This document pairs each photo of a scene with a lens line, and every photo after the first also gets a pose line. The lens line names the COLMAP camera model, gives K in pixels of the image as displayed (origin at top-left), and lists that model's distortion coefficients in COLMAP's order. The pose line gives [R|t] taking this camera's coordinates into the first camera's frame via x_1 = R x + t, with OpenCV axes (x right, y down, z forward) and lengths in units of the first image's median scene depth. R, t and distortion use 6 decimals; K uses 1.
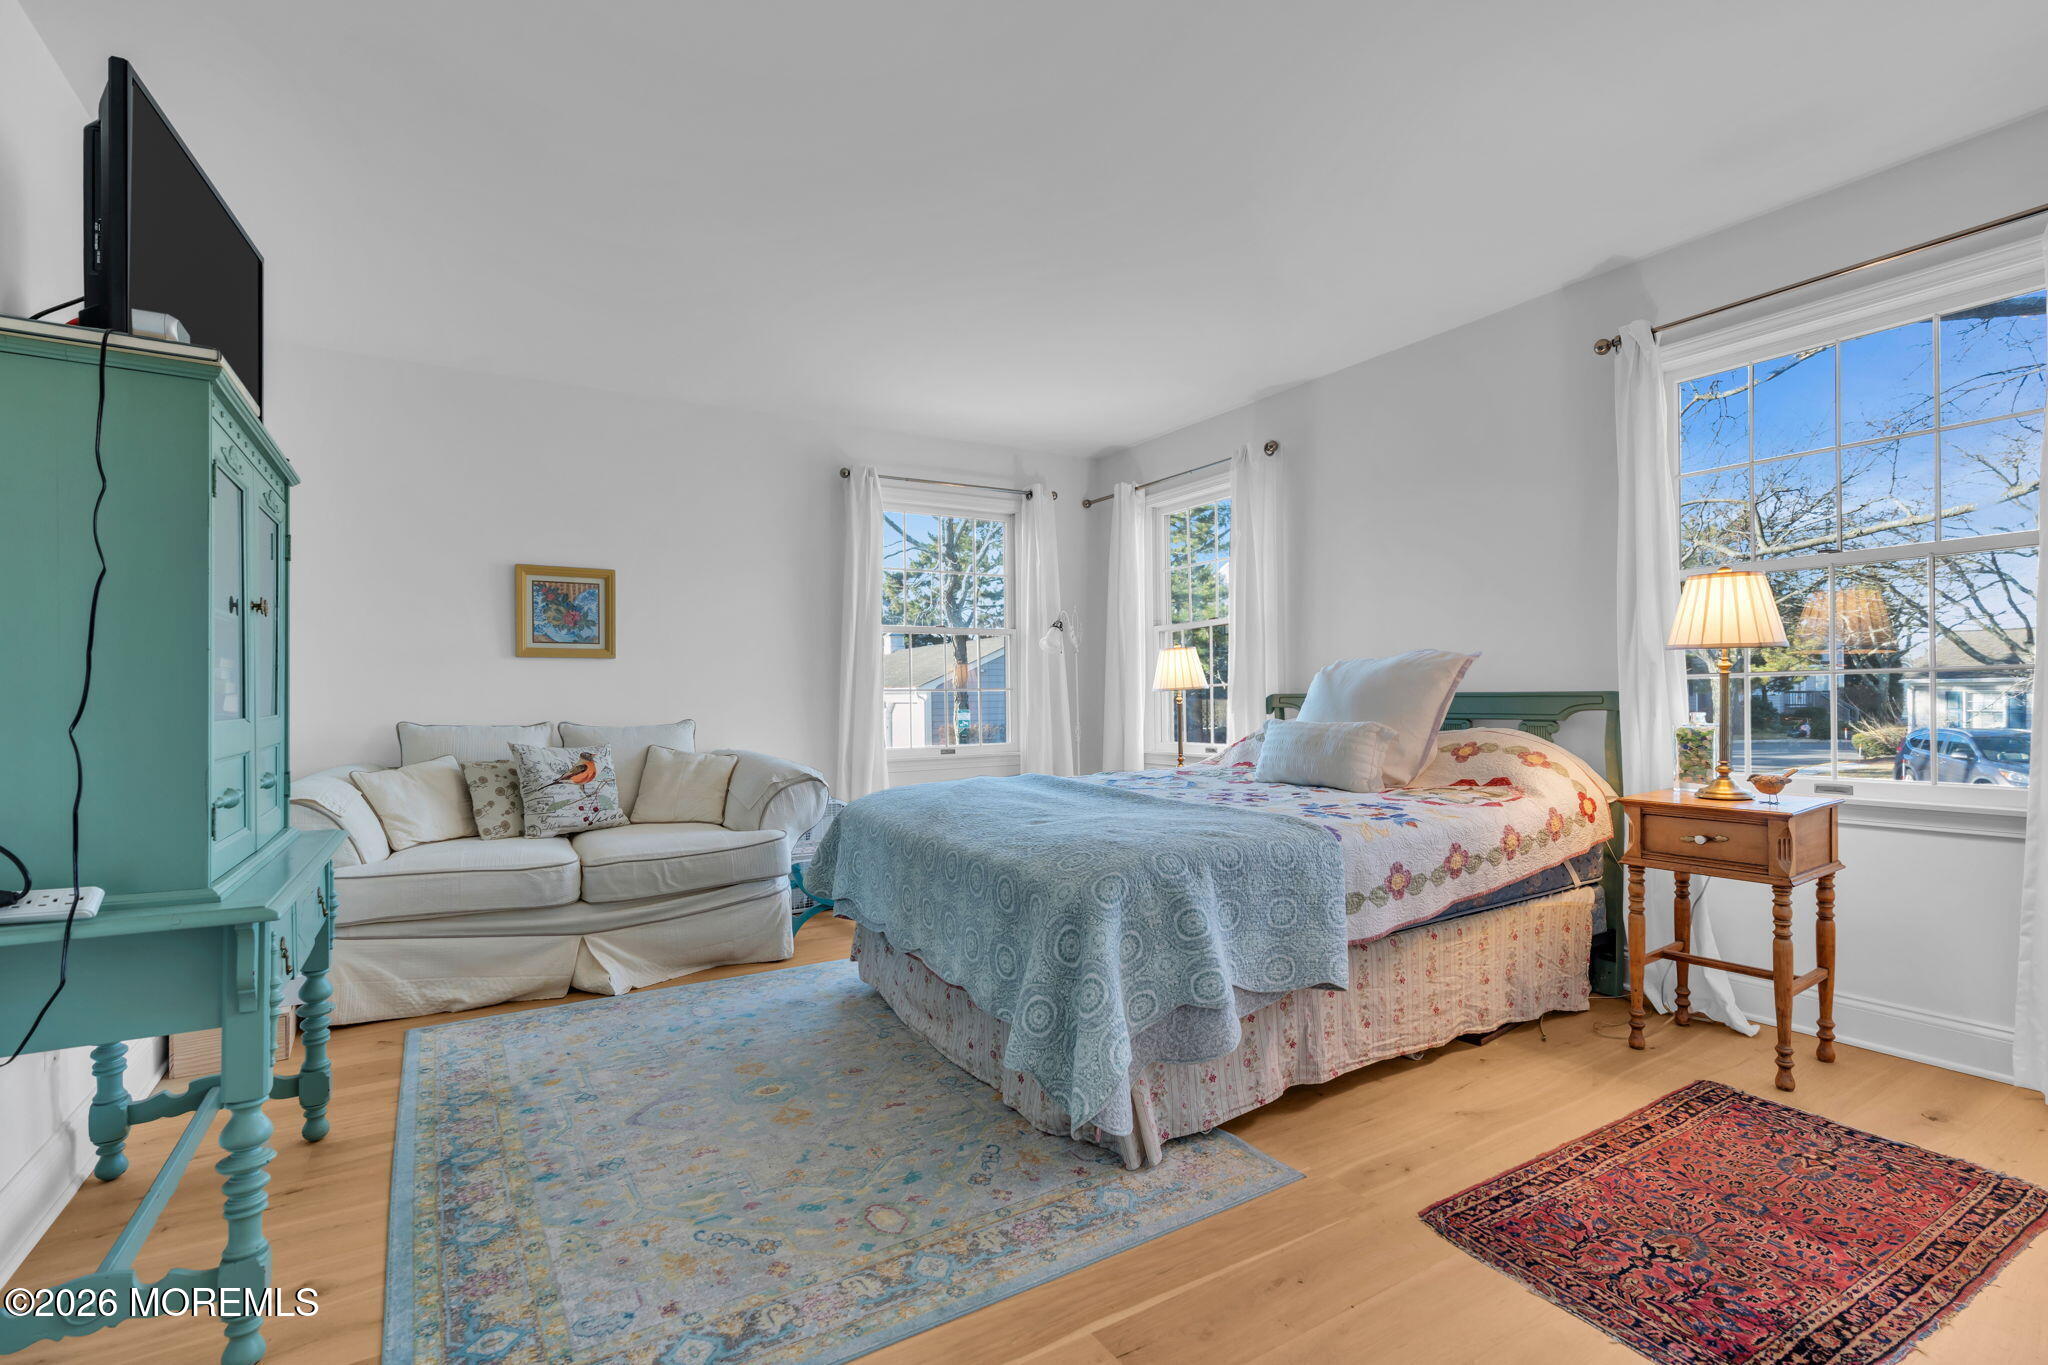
lens RADIAL K [[930.5, 0, 1023.1], [0, 930.5, 690.0], [0, 0, 1]] dist [-0.009254, 0.003457]
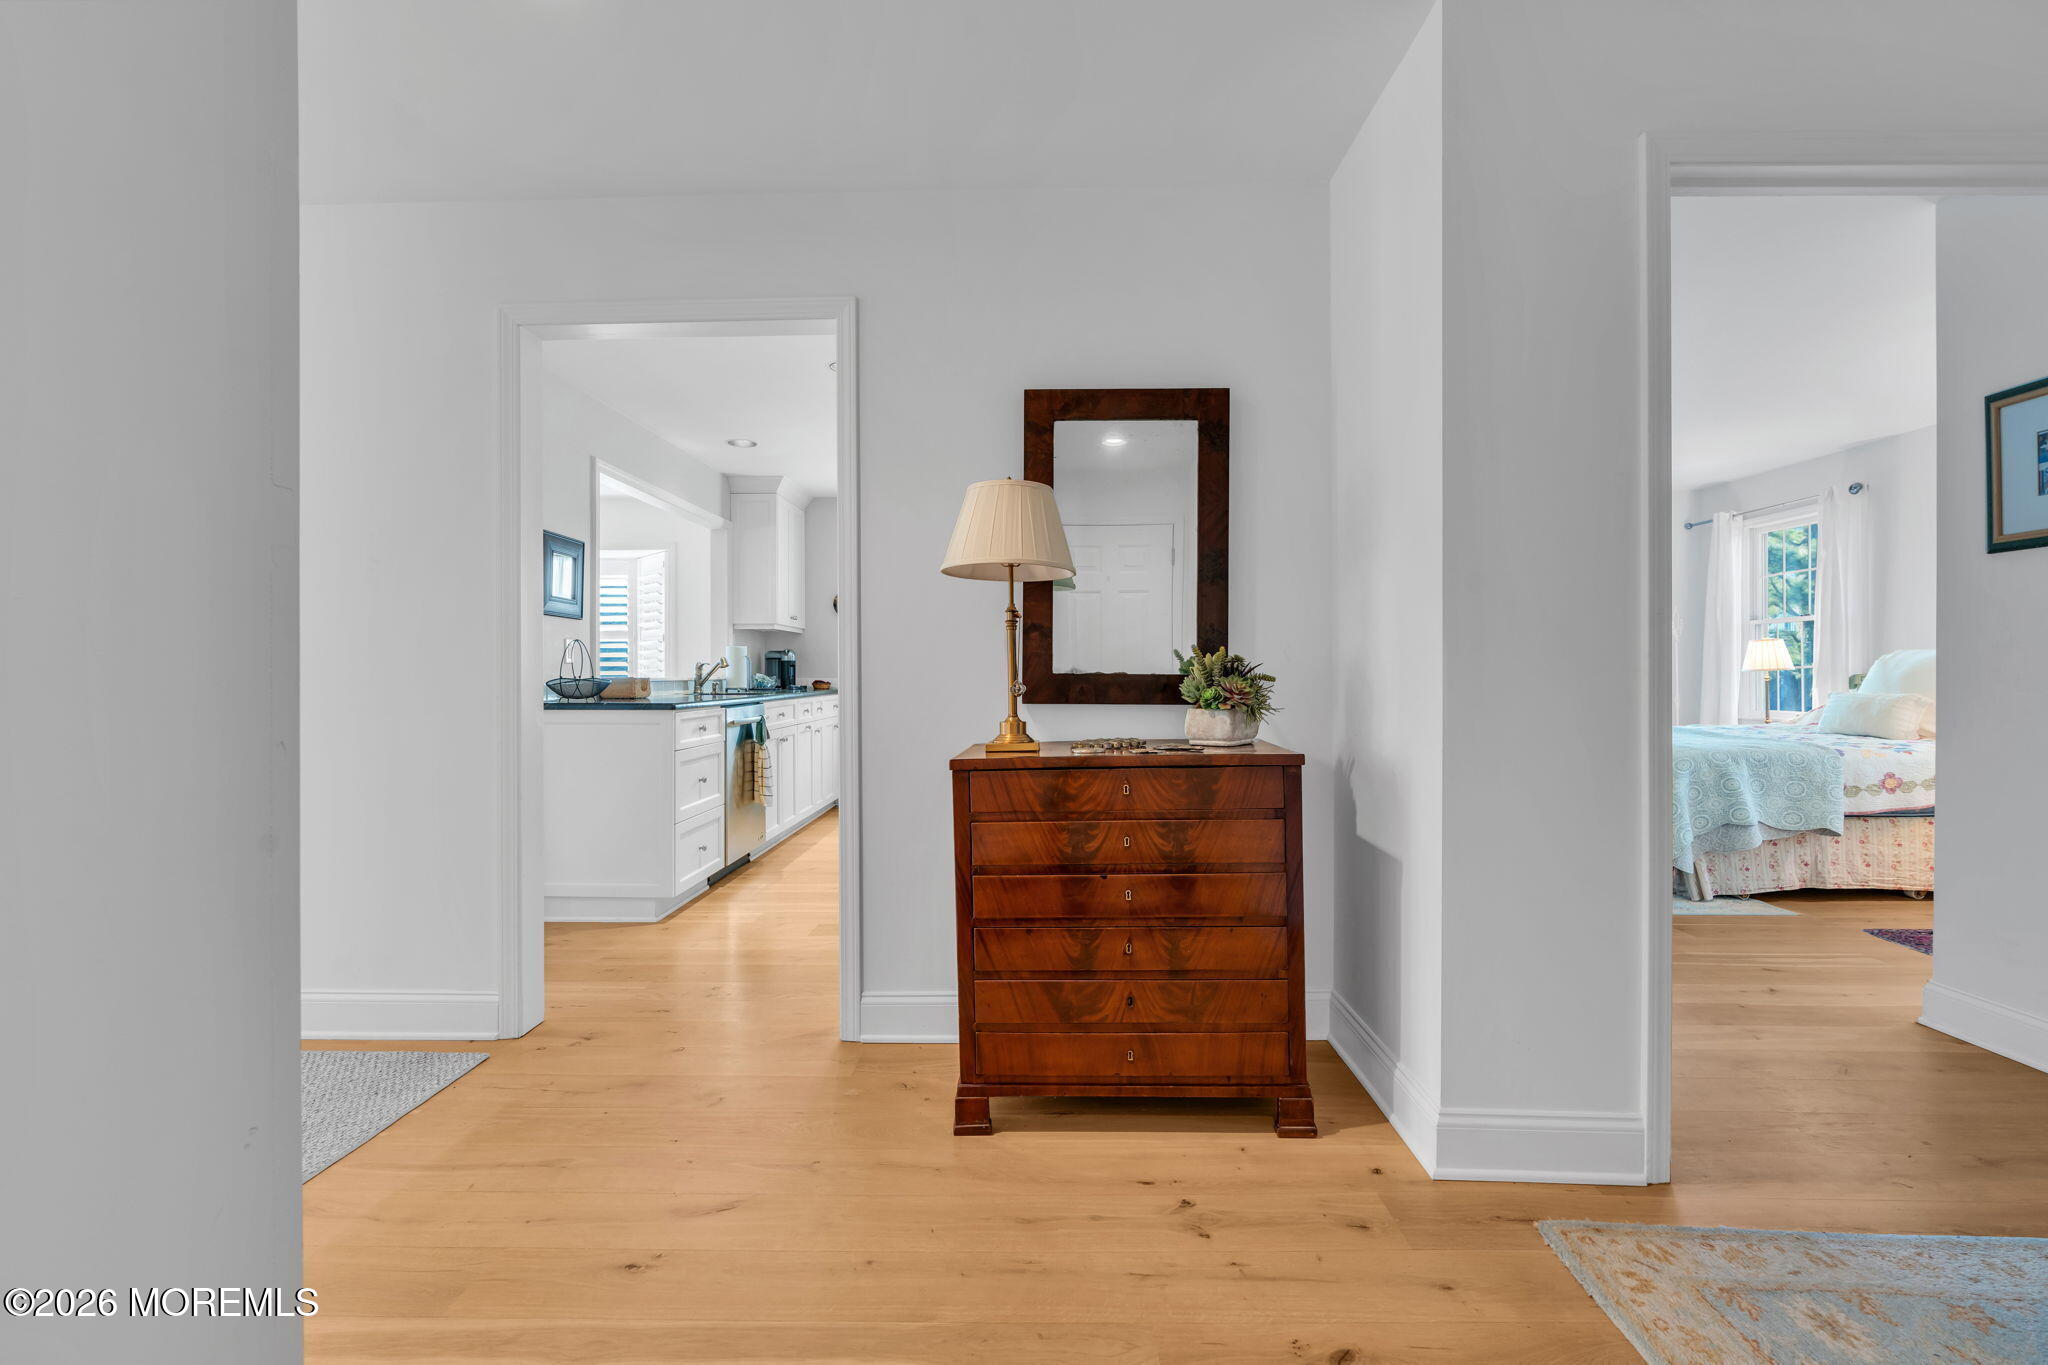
lens RADIAL K [[930.5, 0, 1020.9], [0, 930.5, 677.4], [0, 0, 1]] dist [-0.009254, 0.003457]
pose [[0.840929, 0.009153, -0.541068, -0.030356], [-0.002372, 0.999910, 0.013228, -0.010788], [0.541141, -0.009840, 0.840875, -1.369111]]
